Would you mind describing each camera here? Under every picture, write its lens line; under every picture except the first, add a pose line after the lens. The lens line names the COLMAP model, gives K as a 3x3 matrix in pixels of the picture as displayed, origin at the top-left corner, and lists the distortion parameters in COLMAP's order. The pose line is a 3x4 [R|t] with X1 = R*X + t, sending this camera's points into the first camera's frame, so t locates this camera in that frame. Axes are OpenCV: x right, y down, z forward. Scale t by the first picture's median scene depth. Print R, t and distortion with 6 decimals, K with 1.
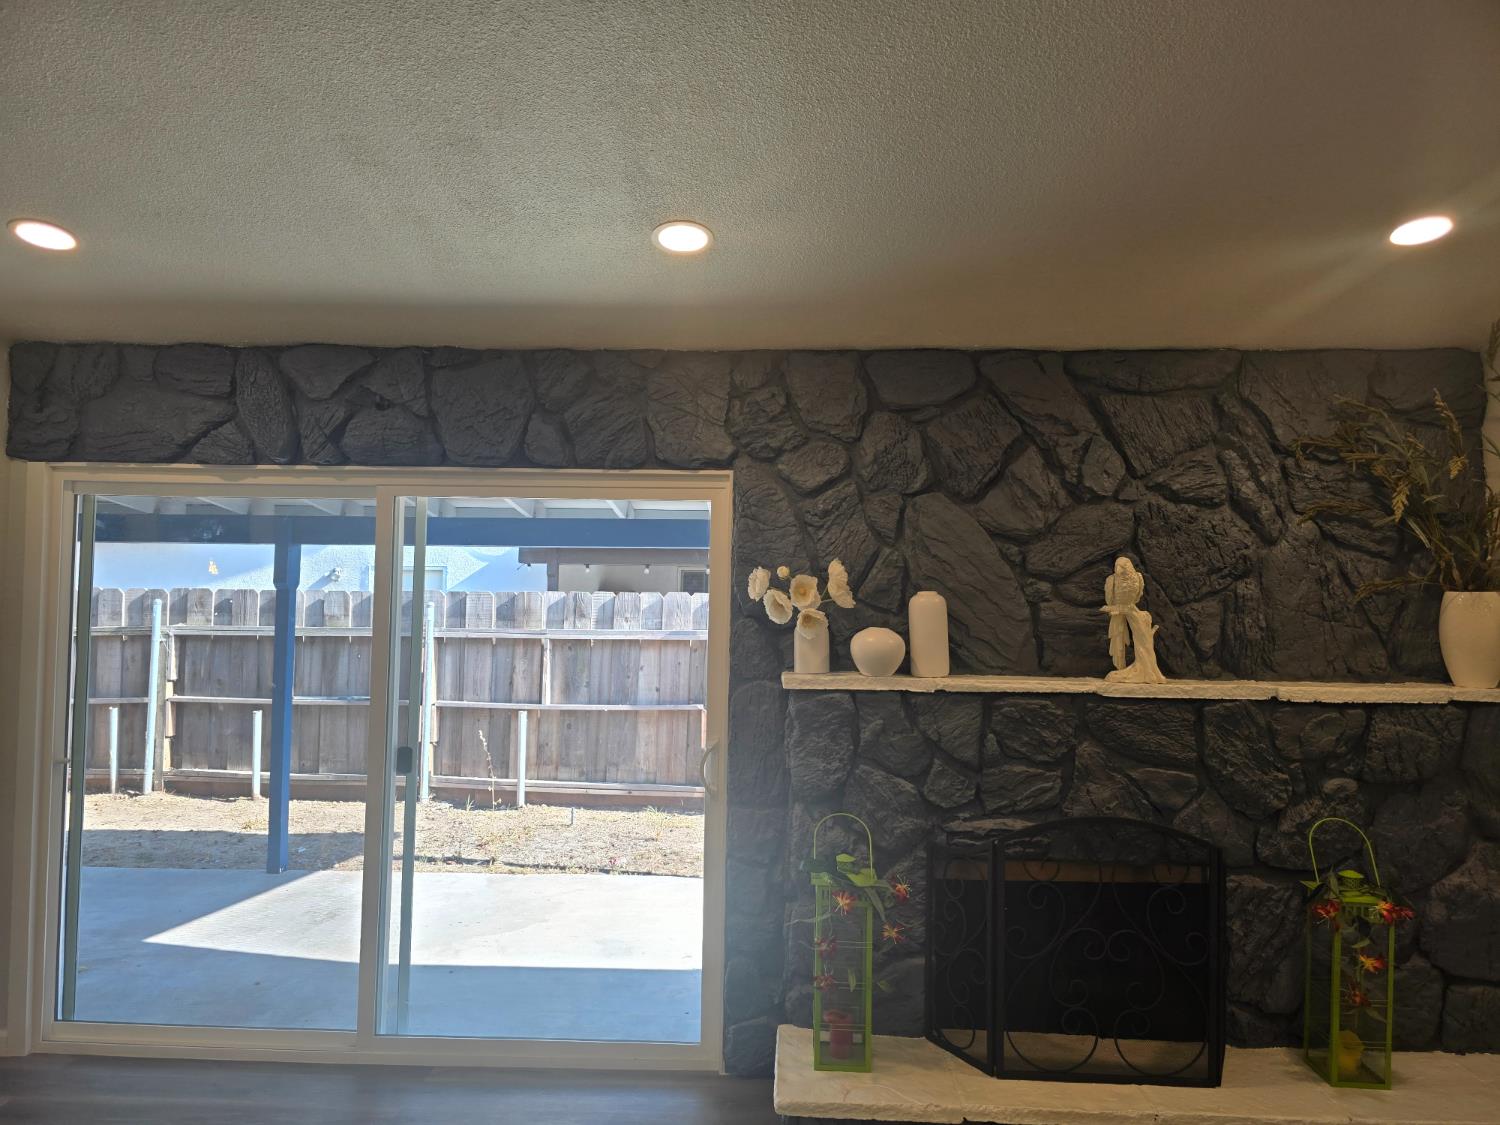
lens RADIAL K [[1008.3, 0, 754.9], [0, 1008.3, 571.4], [0, 0, 1]] dist [0.064883, -0.057837]
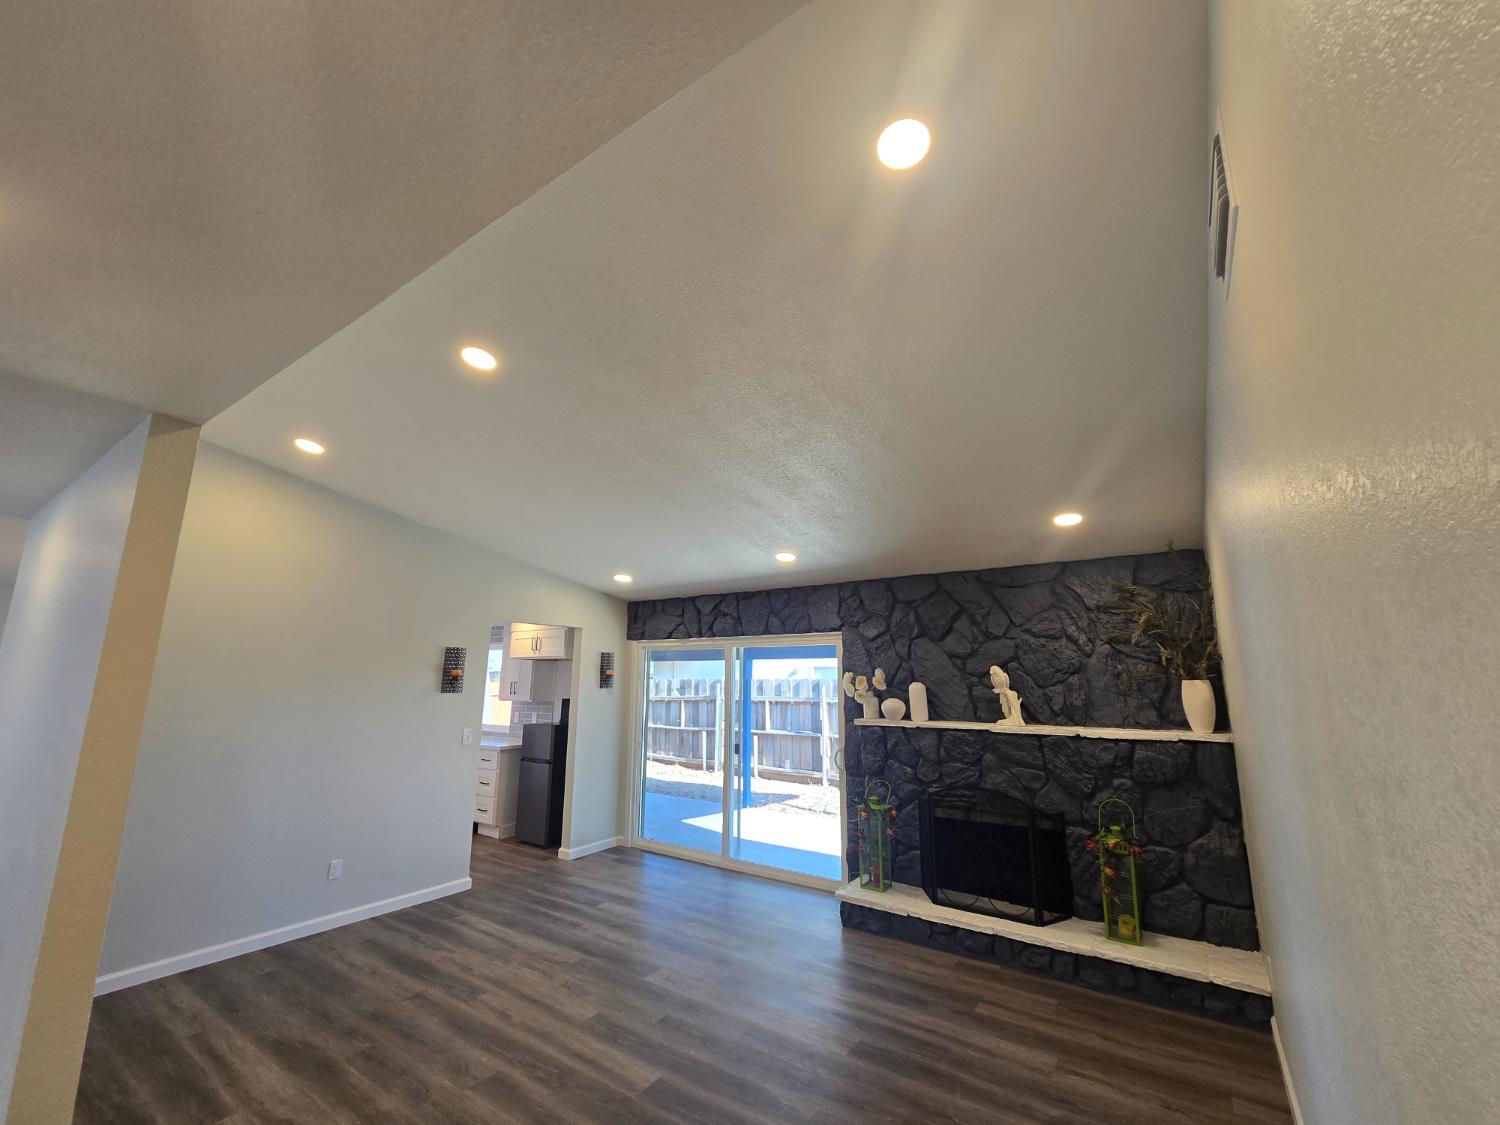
lens RADIAL K [[613.7, 0, 740.7], [0, 613.7, 558.0], [0, 0, 1]] dist [-0.001386, 0.000305]
pose [[0.838615, -0.115638, -0.532309, 0.597526], [0.025408, 0.984448, -0.173832, -0.025395], [0.544132, 0.132253, 0.828510, -0.391379]]
